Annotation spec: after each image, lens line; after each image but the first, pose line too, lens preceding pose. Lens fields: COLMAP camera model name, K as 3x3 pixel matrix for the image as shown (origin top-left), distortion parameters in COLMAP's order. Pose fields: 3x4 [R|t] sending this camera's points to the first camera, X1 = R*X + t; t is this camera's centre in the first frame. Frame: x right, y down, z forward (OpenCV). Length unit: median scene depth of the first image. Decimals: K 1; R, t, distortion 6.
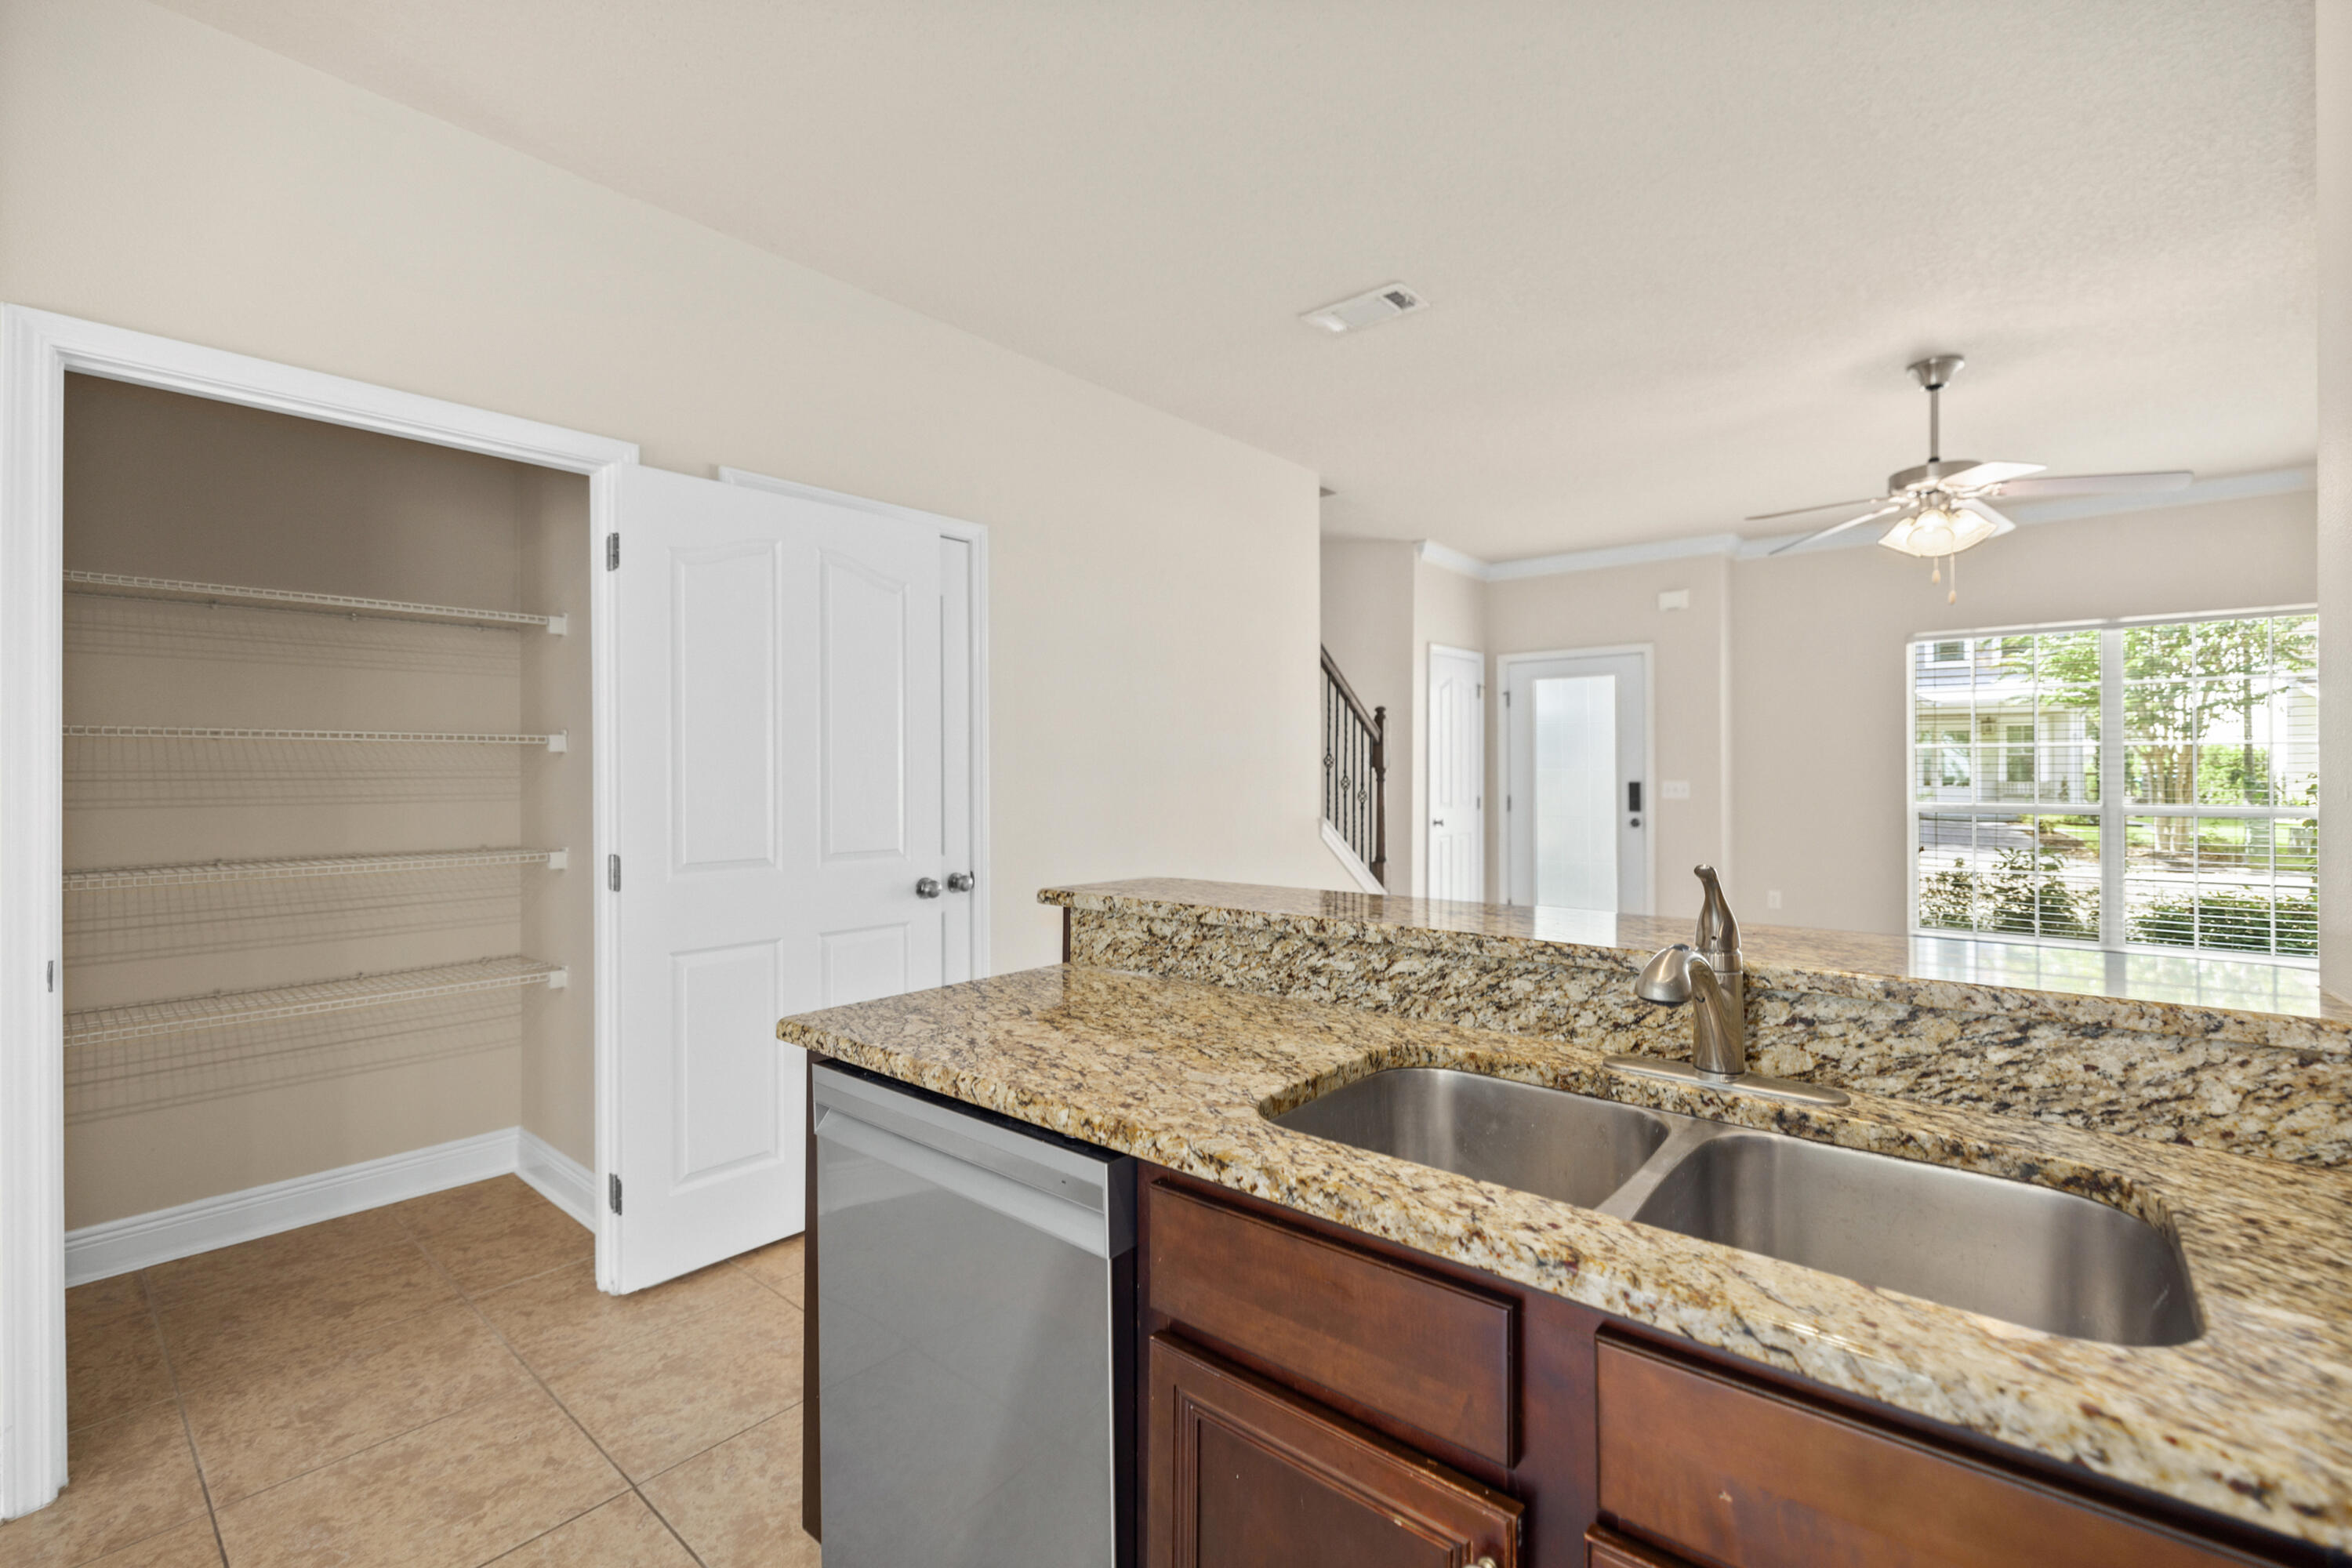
lens RADIAL K [[1004.3, 0, 1187.2], [0, 1004.3, 776.6], [0, 0, 1]] dist [-0.001439, -0.000666]
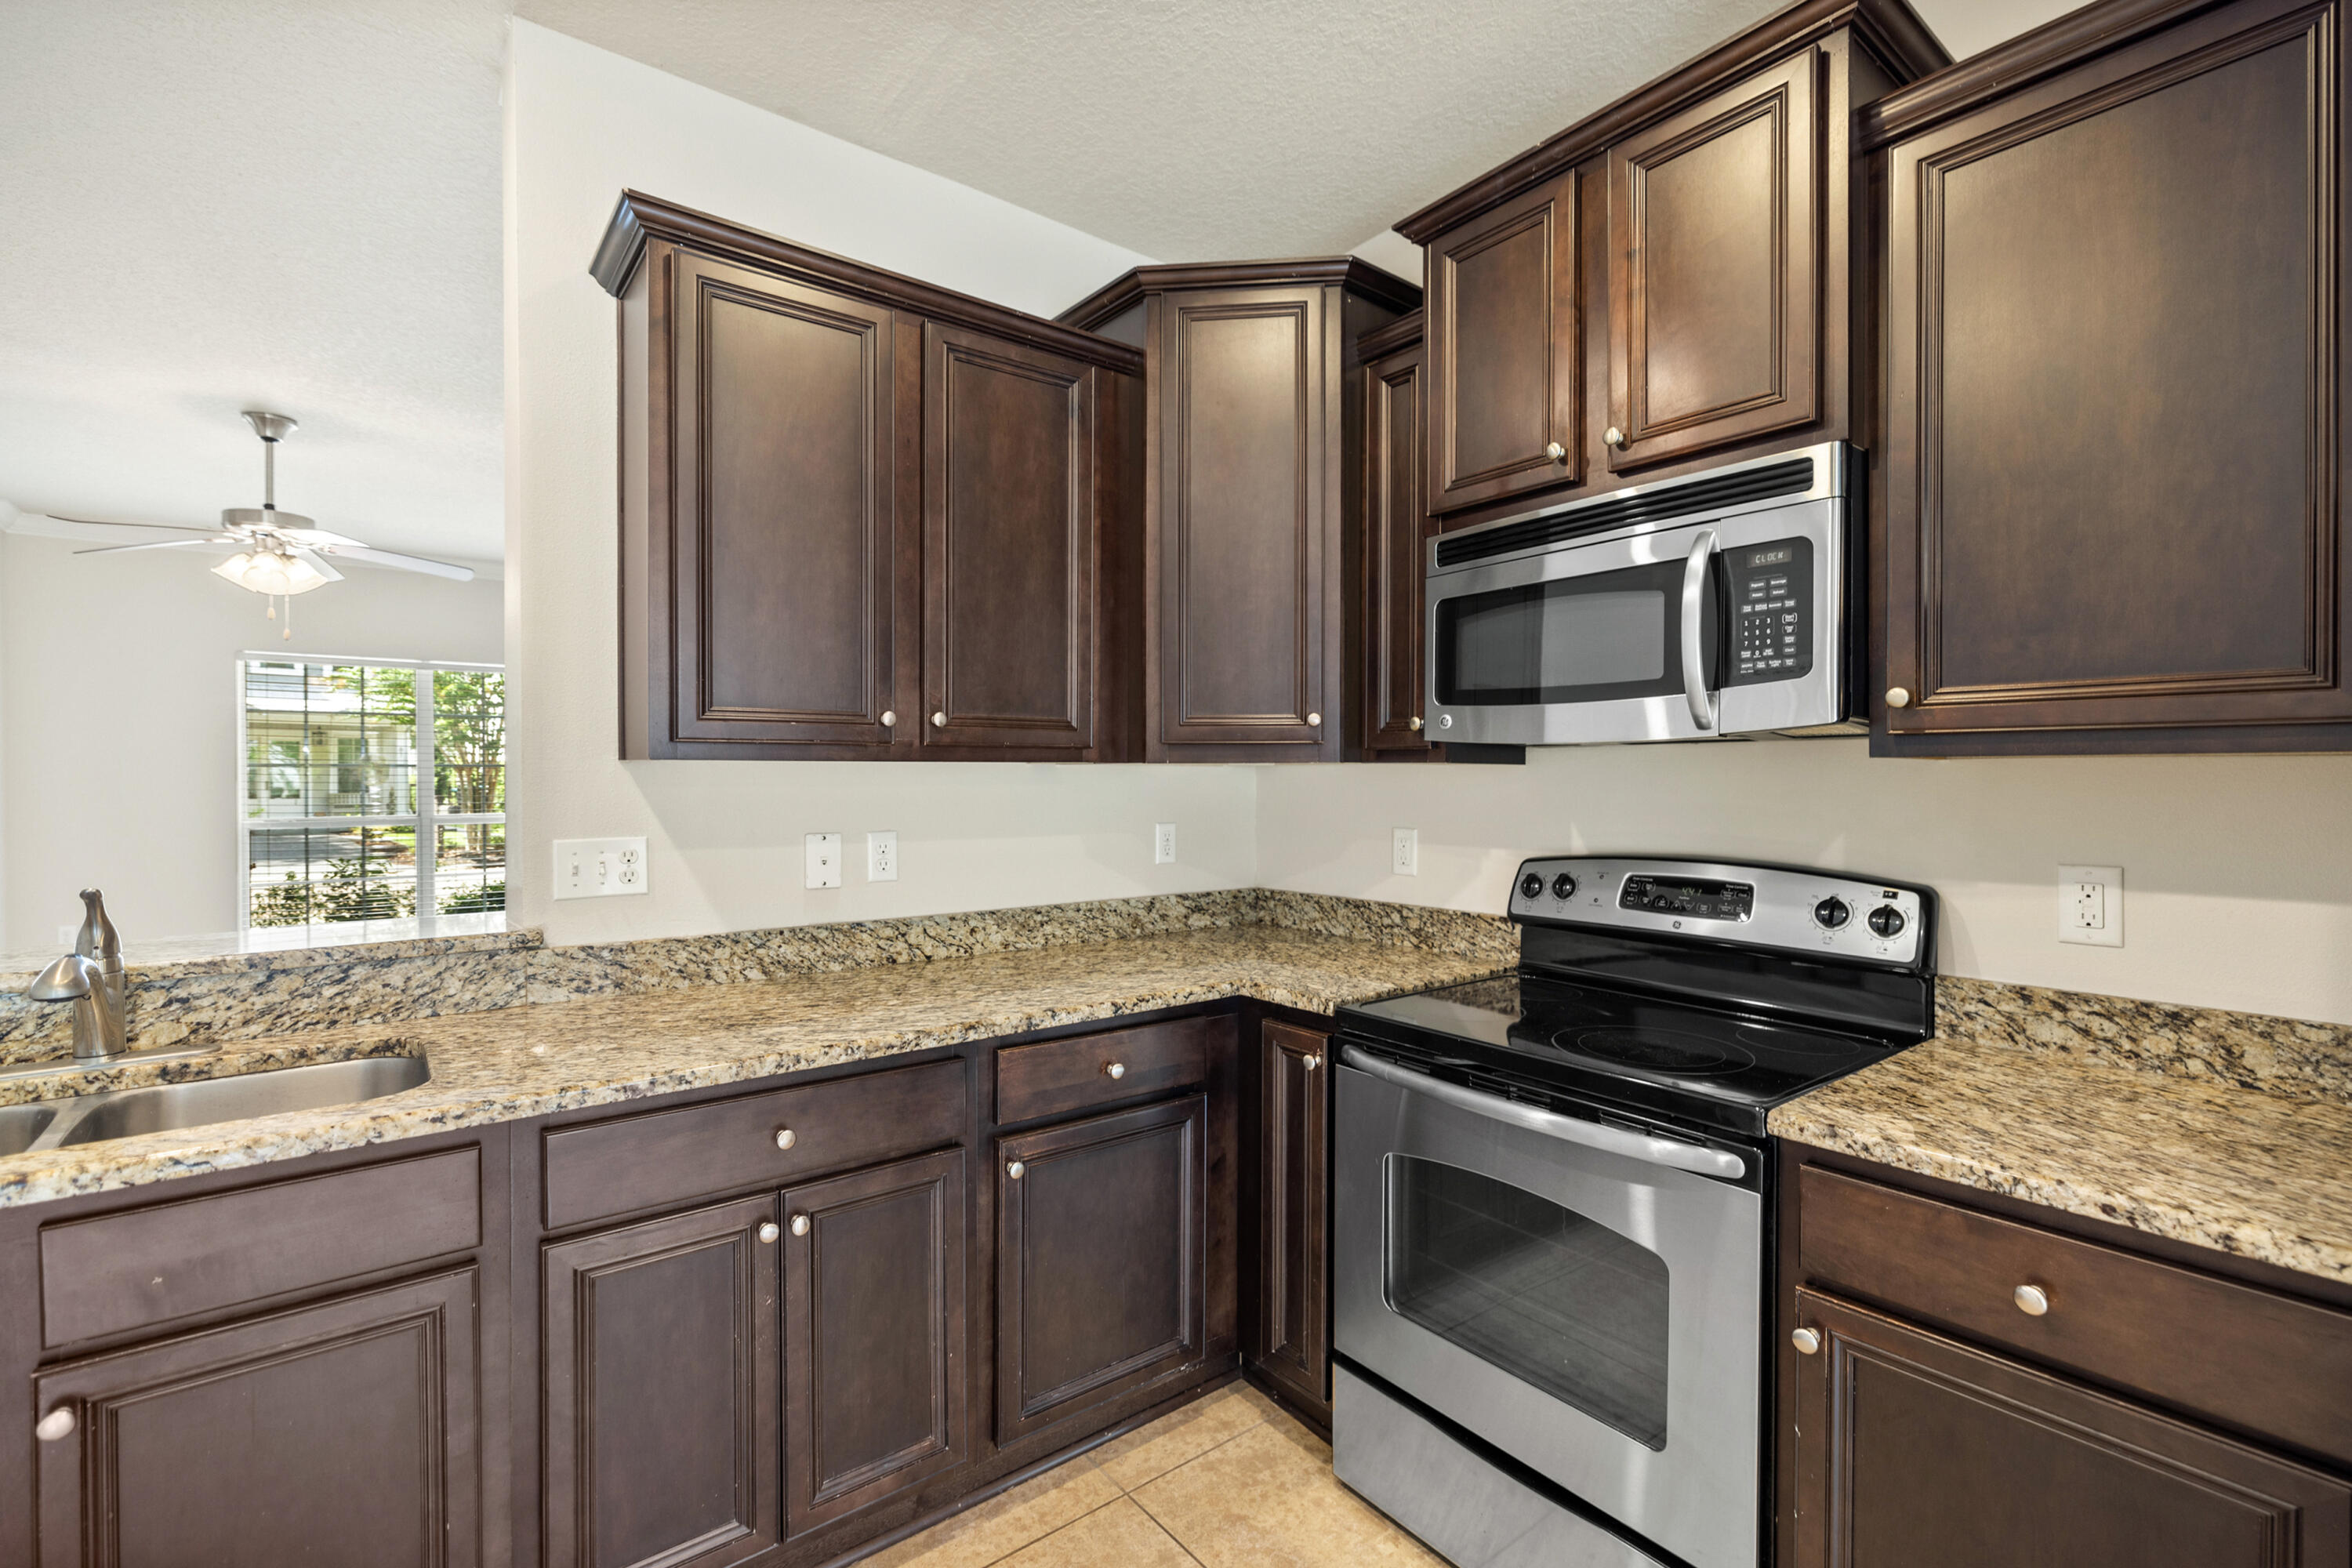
lens RADIAL K [[1022.0, 0, 1166.4], [0, 1022.0, 778.7], [0, 0, 1]] dist [0.000568, -0.000262]
pose [[0.203265, 0.002118, 0.979121, -0.415535], [0.005038, 0.999982, -0.003209, -0.033090], [-0.979111, 0.005585, 0.203251, -0.513864]]
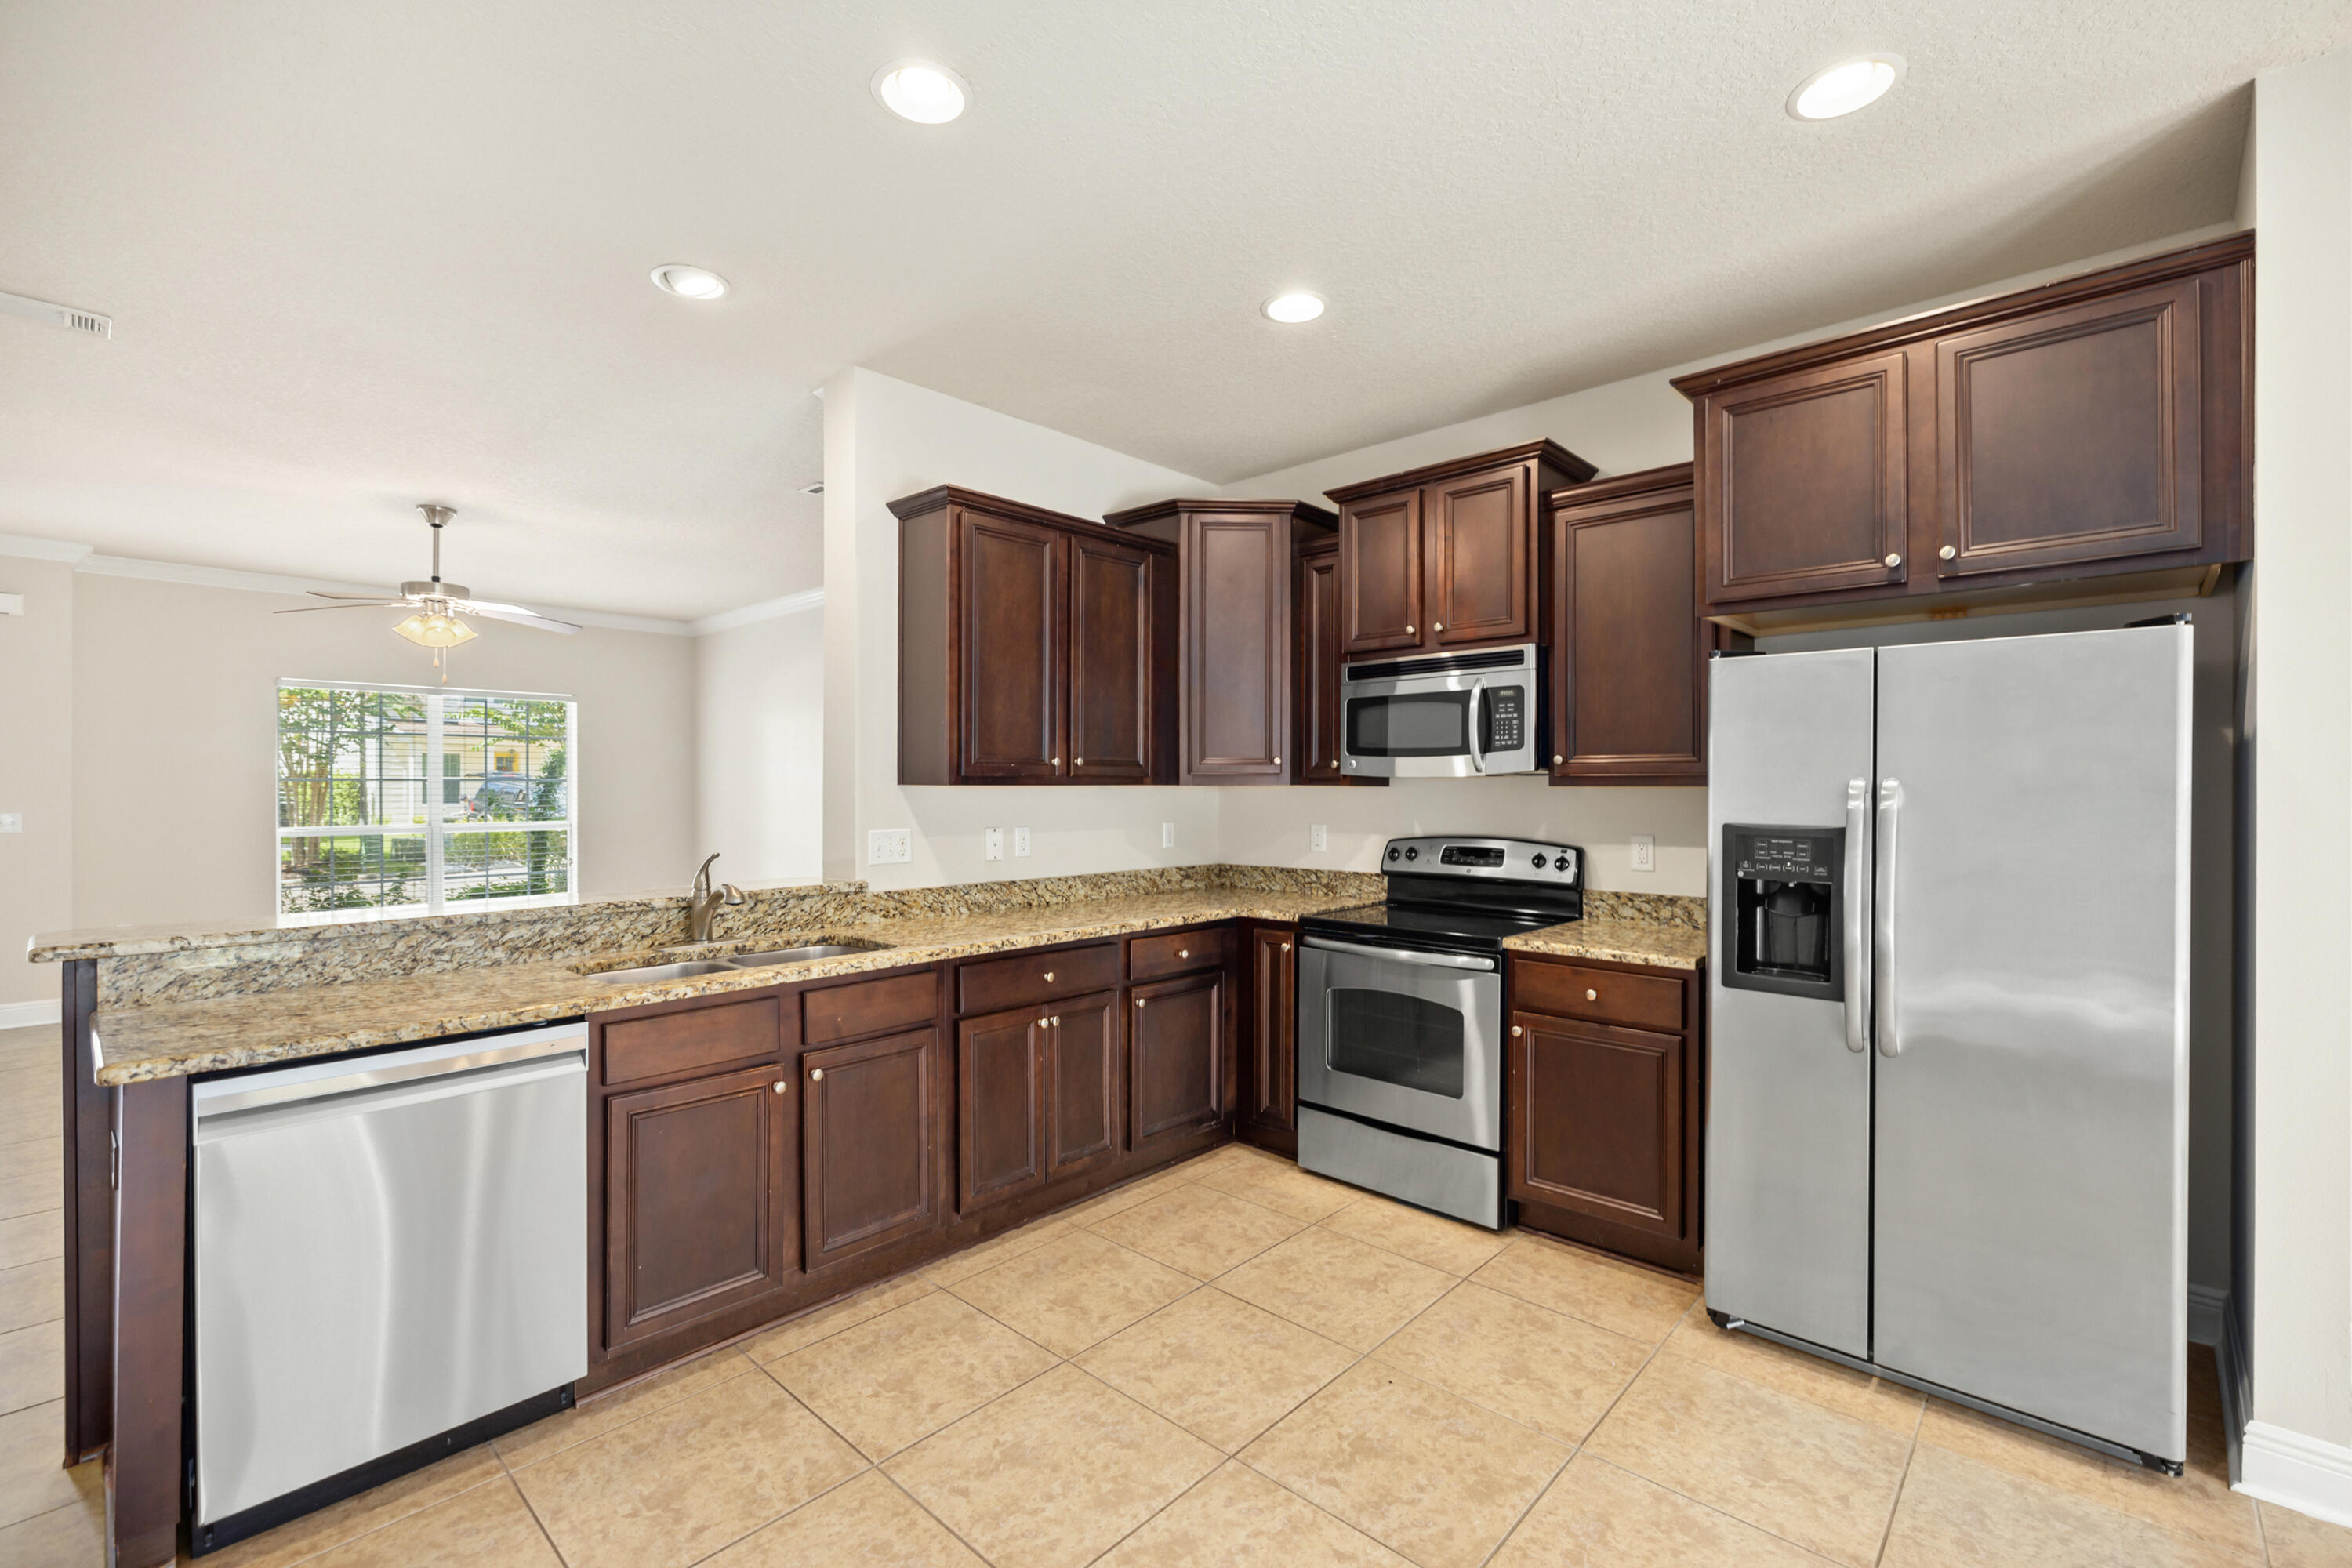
lens RADIAL K [[1004.3, 0, 1187.2], [0, 1004.3, 776.6], [0, 0, 1]] dist [-0.001439, -0.000666]
pose [[0.023657, 0.014138, 0.999620, -1.757946], [0.005144, 0.999885, -0.014263, -0.051485], [-0.999707, 0.005480, 0.023582, -0.189216]]
